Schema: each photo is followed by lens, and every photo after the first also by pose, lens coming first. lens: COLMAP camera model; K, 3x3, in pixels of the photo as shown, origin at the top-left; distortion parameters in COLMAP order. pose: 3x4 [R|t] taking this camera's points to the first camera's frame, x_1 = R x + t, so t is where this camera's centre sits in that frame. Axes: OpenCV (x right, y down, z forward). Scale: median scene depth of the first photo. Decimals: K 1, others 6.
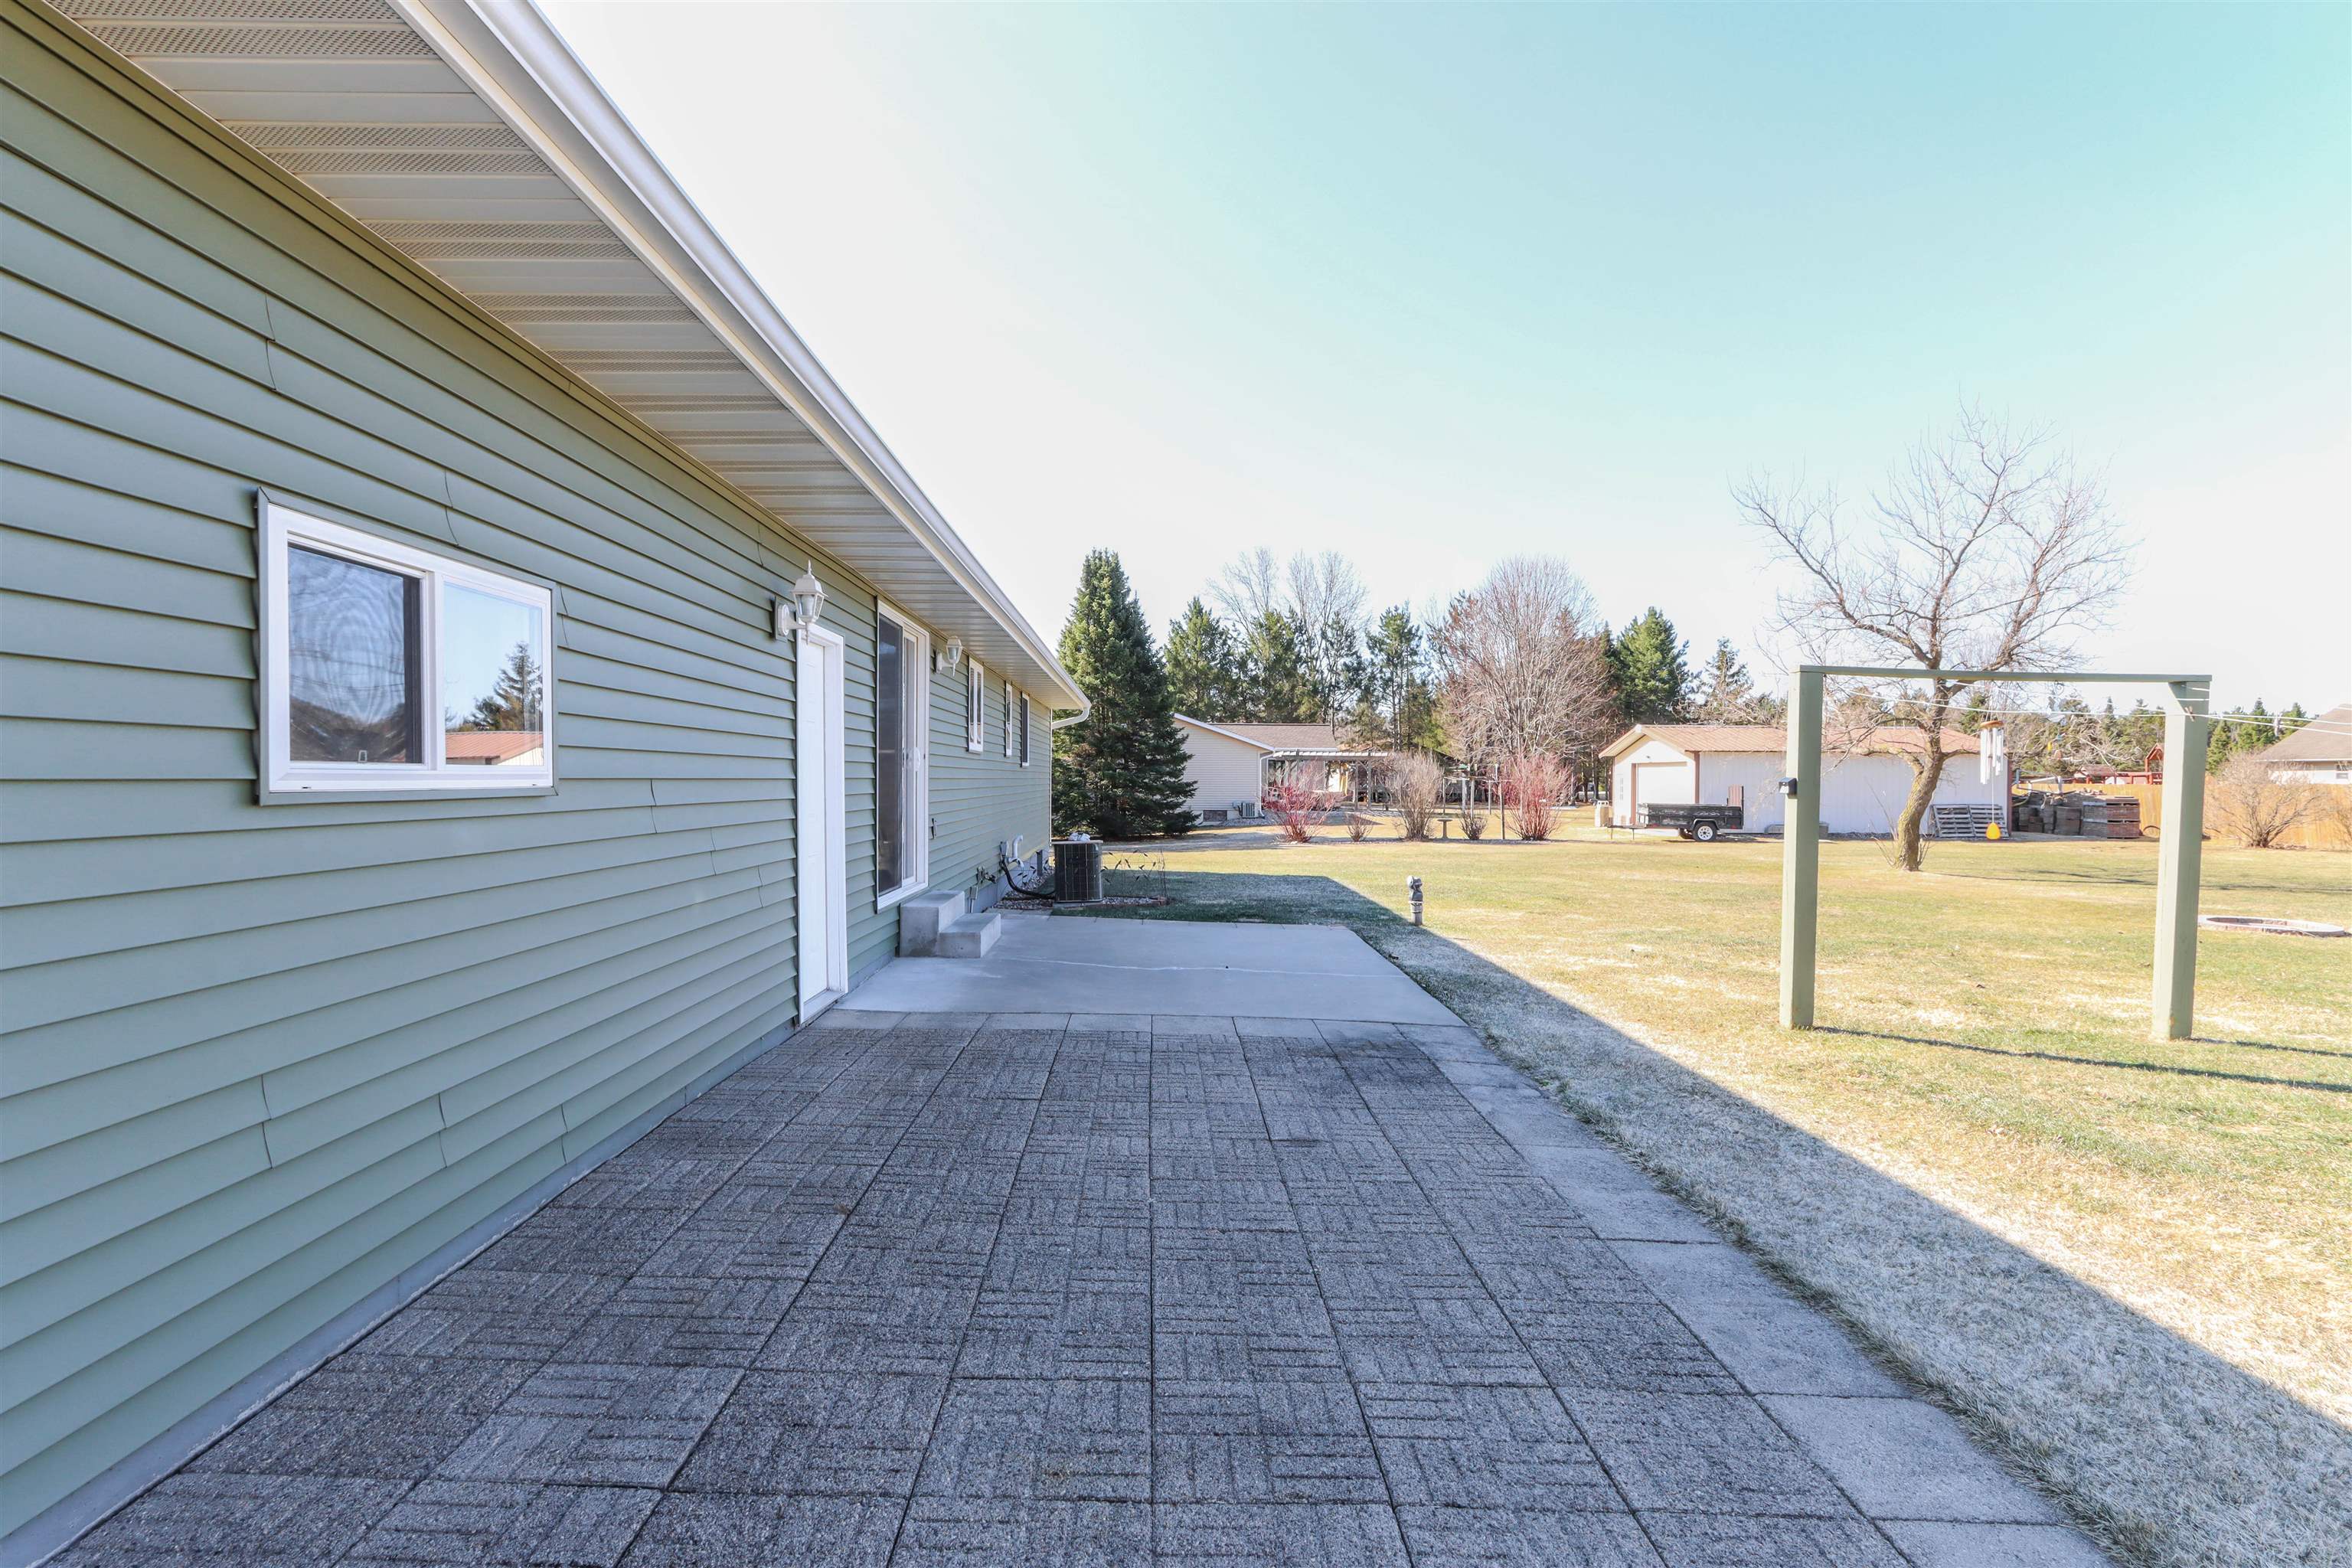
lens RADIAL K [[1198.8, 0, 1176.9], [0, 1198.8, 798.9], [0, 0, 1]] dist [0.004631, 0.000755]
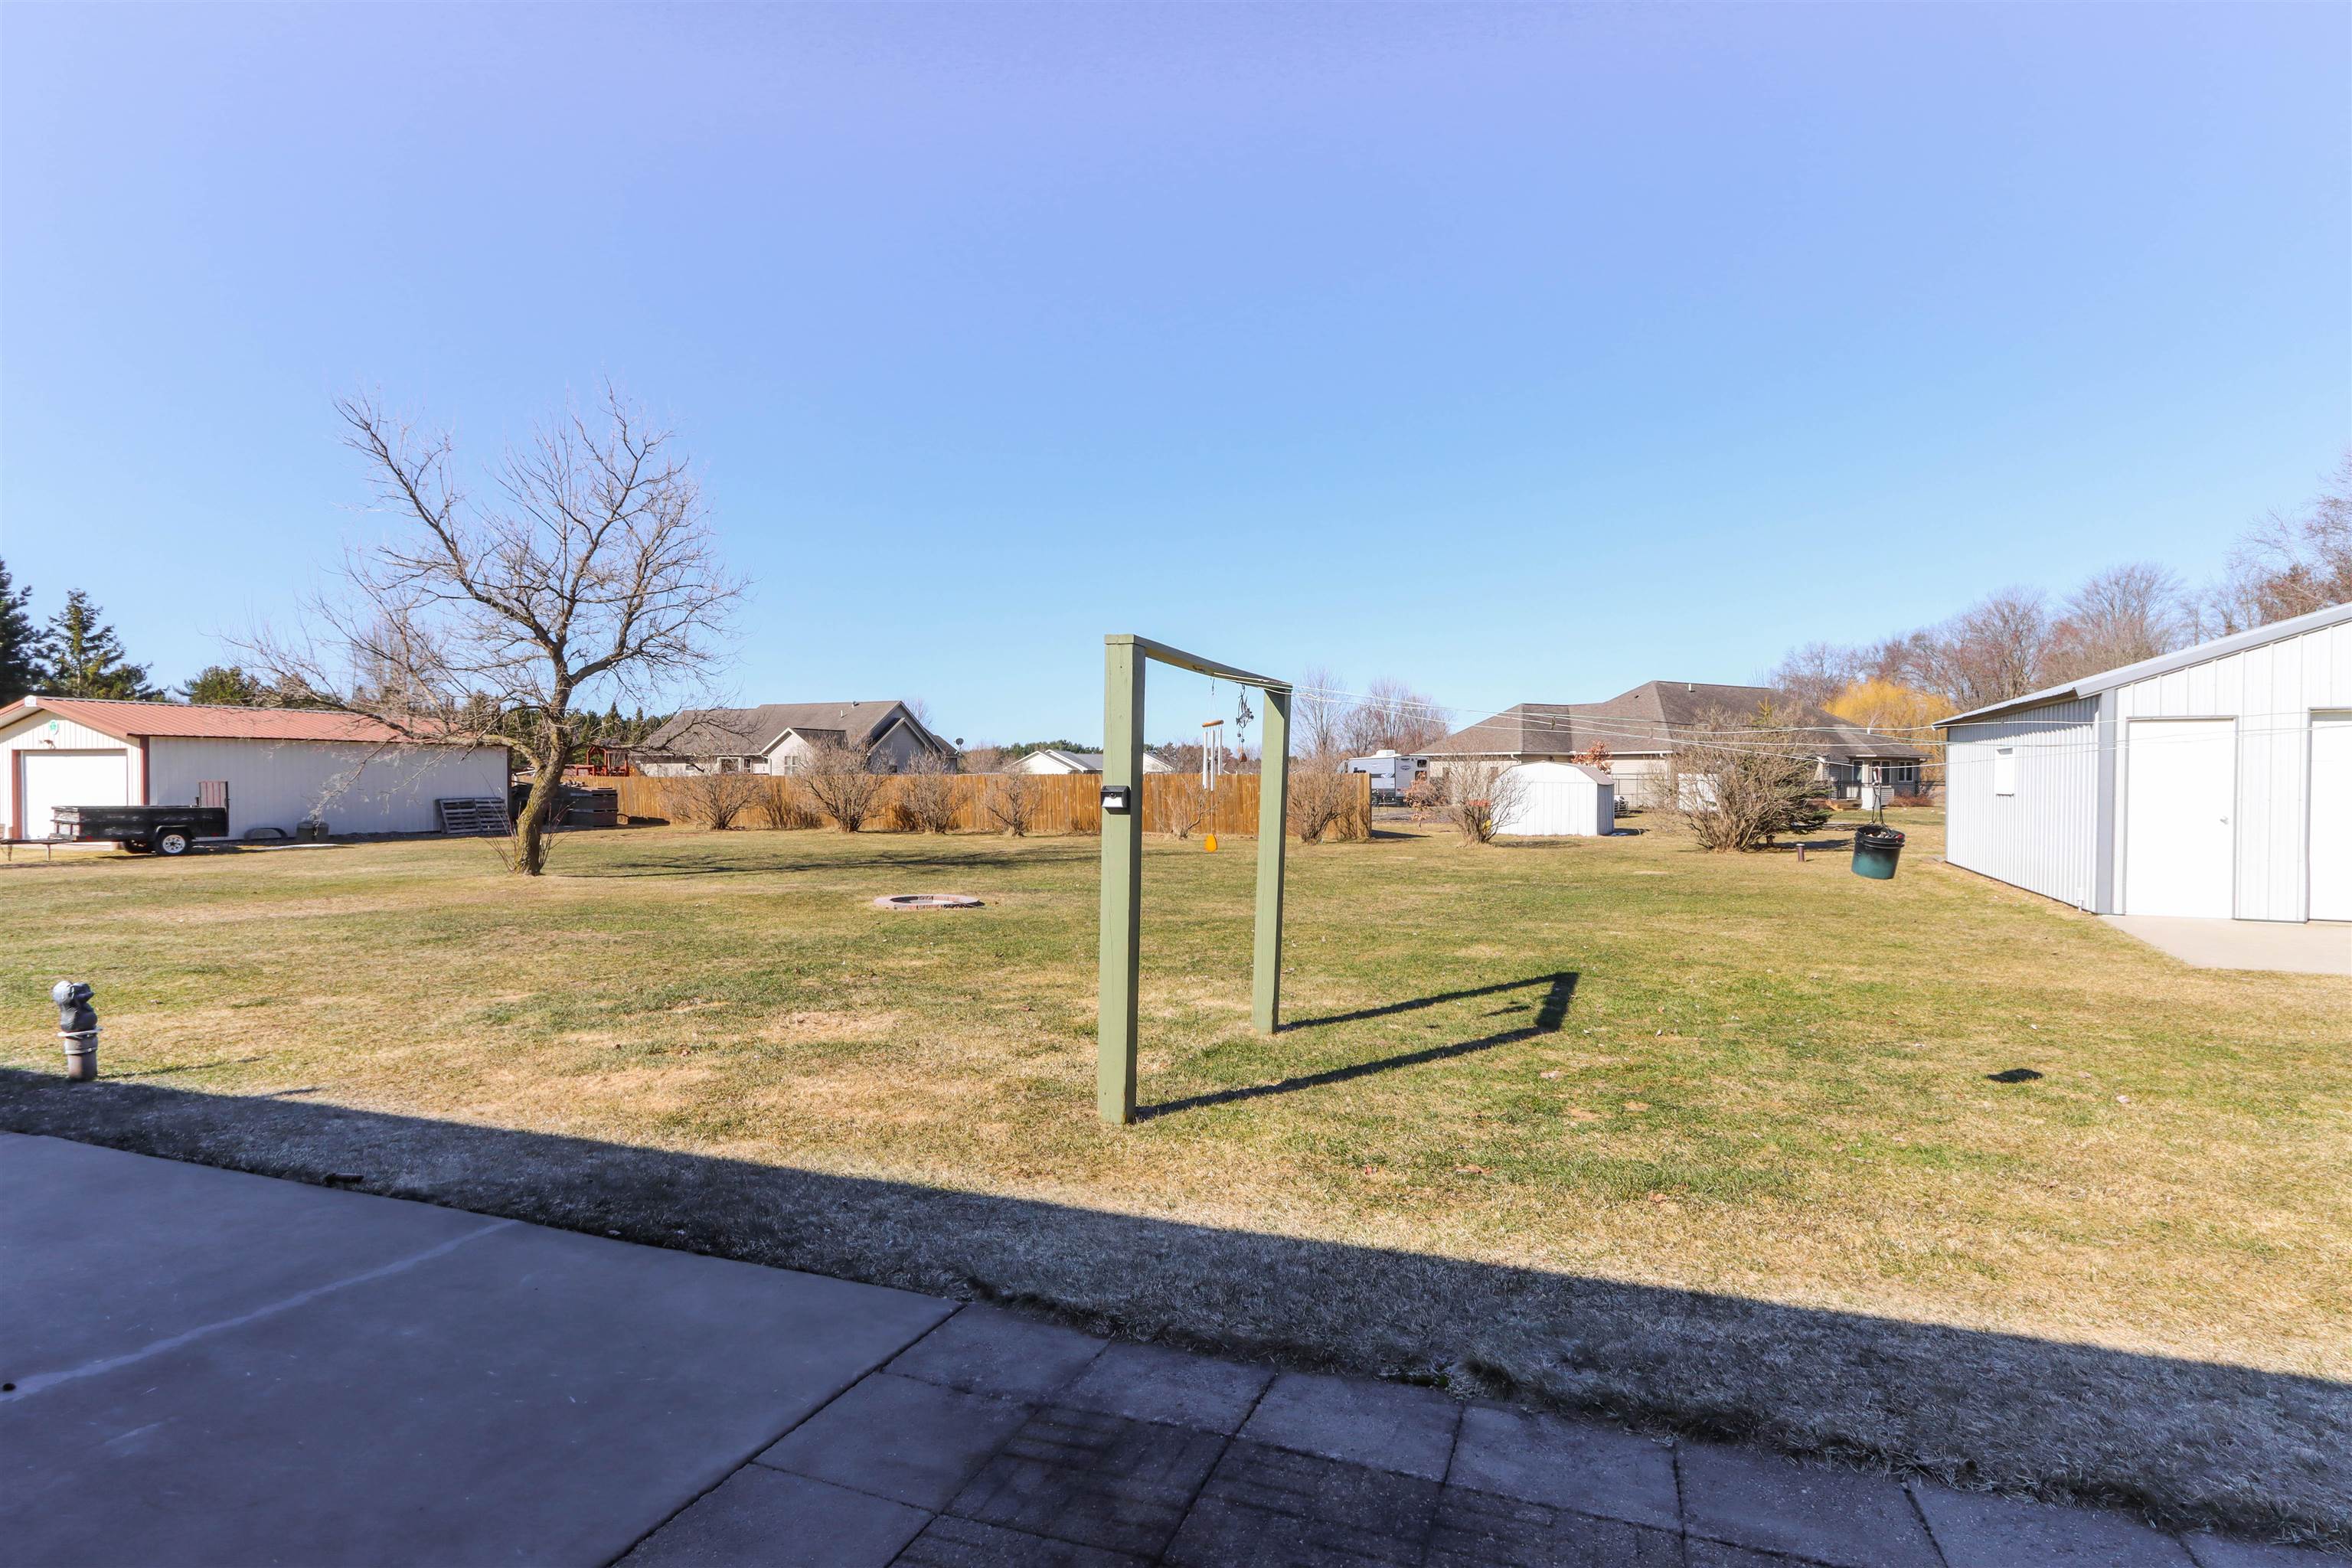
lens RADIAL K [[1201.7, 0, 1167.7], [0, 1201.7, 790.7], [0, 0, 1]] dist [-0.003508, -0.001092]
pose [[0.364730, -0.017158, 0.930955, -0.028349], [0.015786, 0.999800, 0.012242, -0.003861], [-0.930980, 0.010231, 0.364928, 0.117605]]
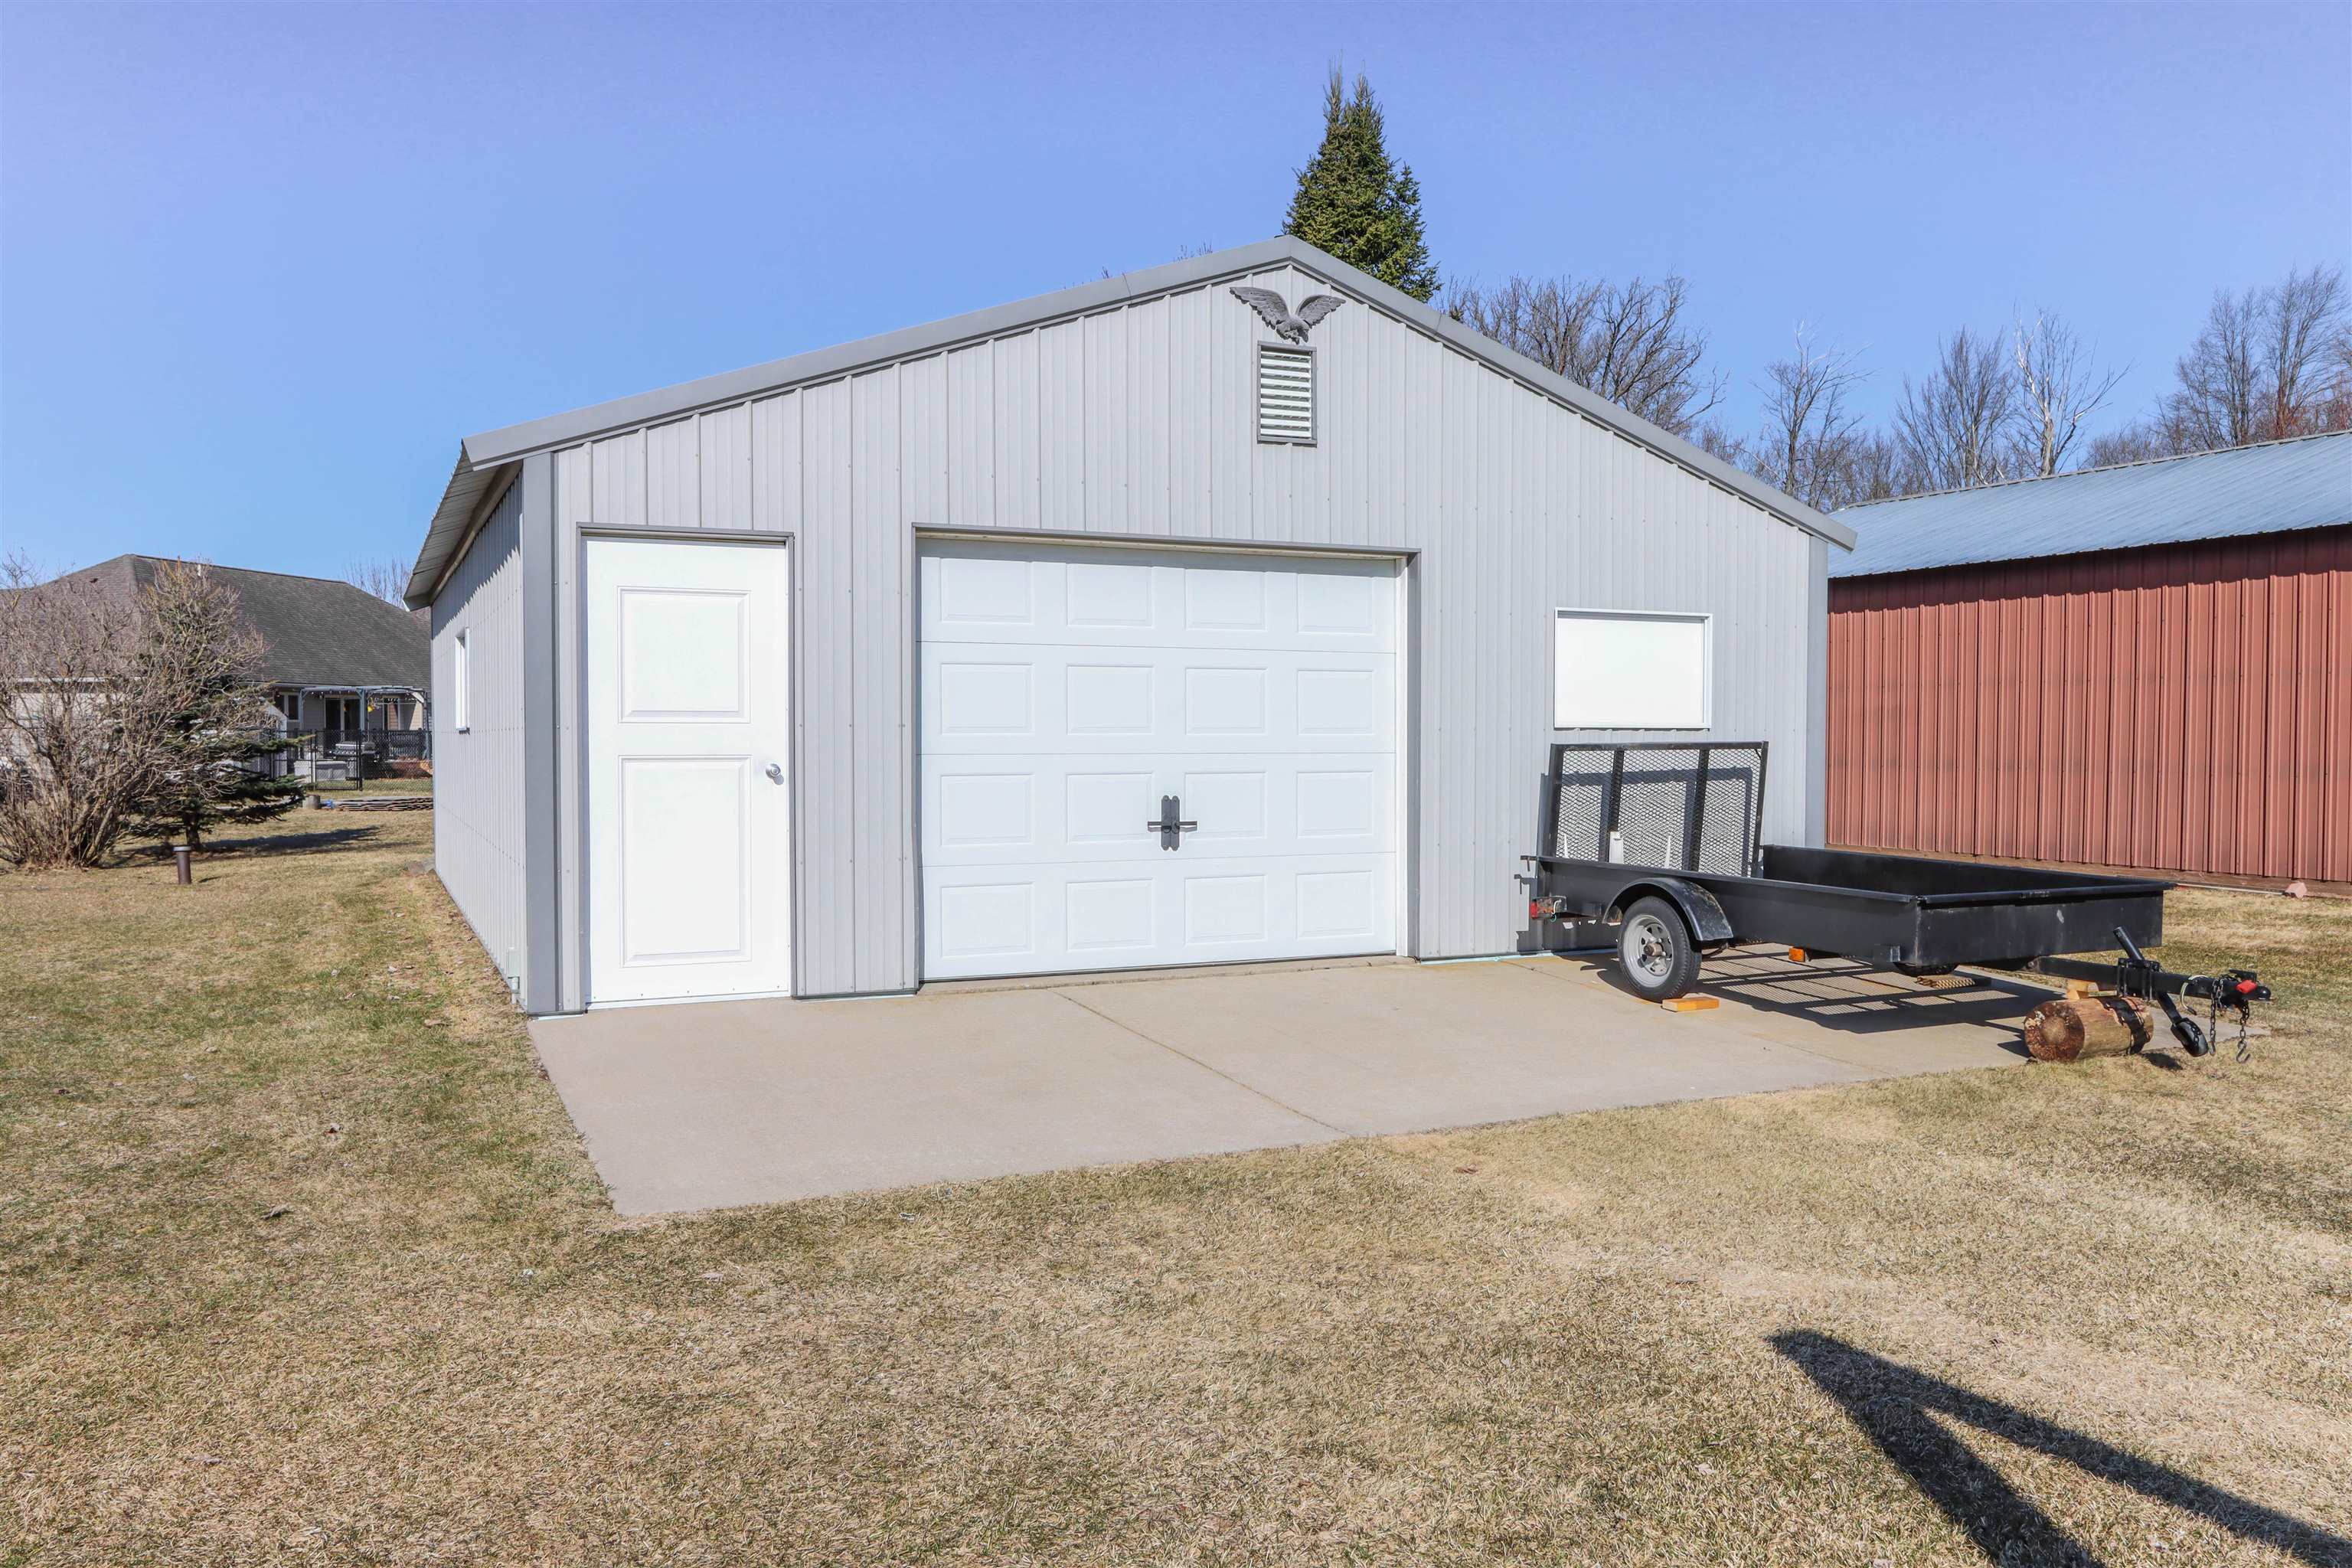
lens RADIAL K [[1754.4, 0, 1177.3], [0, 1754.4, 793.0], [0, 0, 1]] dist [-0.010194, -0.003081]
pose [[-0.471203, -0.035712, 0.881301, 0.146580], [0.012831, 0.998797, 0.047333, 0.004578], [-0.881931, 0.033611, -0.470178, 0.036885]]
